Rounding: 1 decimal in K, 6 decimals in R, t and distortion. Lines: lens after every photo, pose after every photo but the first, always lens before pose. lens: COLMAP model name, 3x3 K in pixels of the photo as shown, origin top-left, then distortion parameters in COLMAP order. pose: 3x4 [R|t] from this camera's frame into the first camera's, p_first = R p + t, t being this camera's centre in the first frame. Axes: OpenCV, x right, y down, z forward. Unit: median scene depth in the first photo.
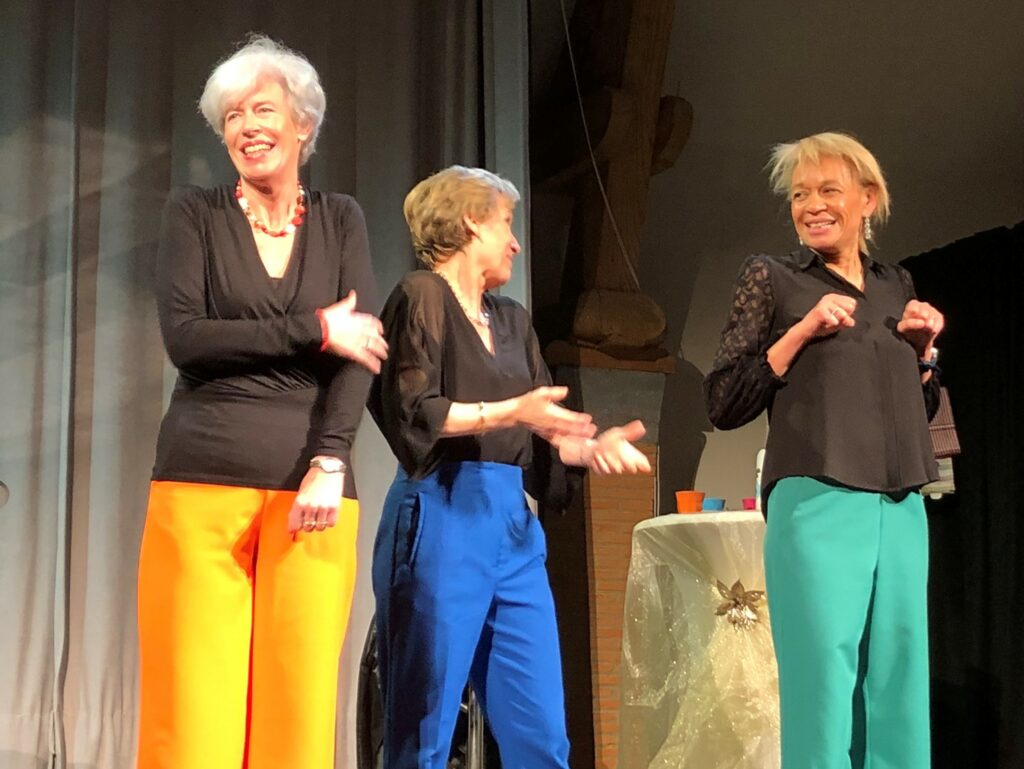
lens RADIAL K [[1912.8, 0, 512.0], [0, 1912.8, 384.5], [0, 0, 1]] dist [-0.042790, 0.334555]
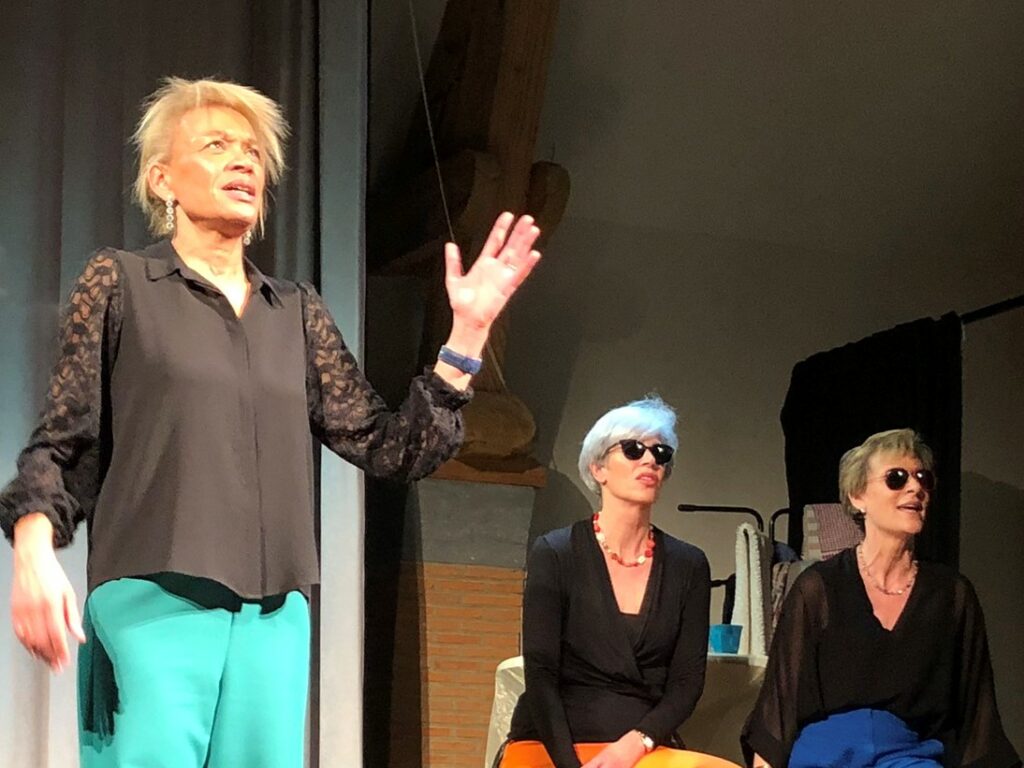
lens RADIAL K [[1357.3, 0, 512.0], [0, 1357.3, 384.0], [0, 0, 1]] dist [0.091223, -0.048494]
pose [[0.995999, 0.008446, 0.088964, 0.014834], [-0.001296, 0.996784, -0.080119, -0.003069], [-0.089354, 0.079683, 0.992807, 0.387796]]
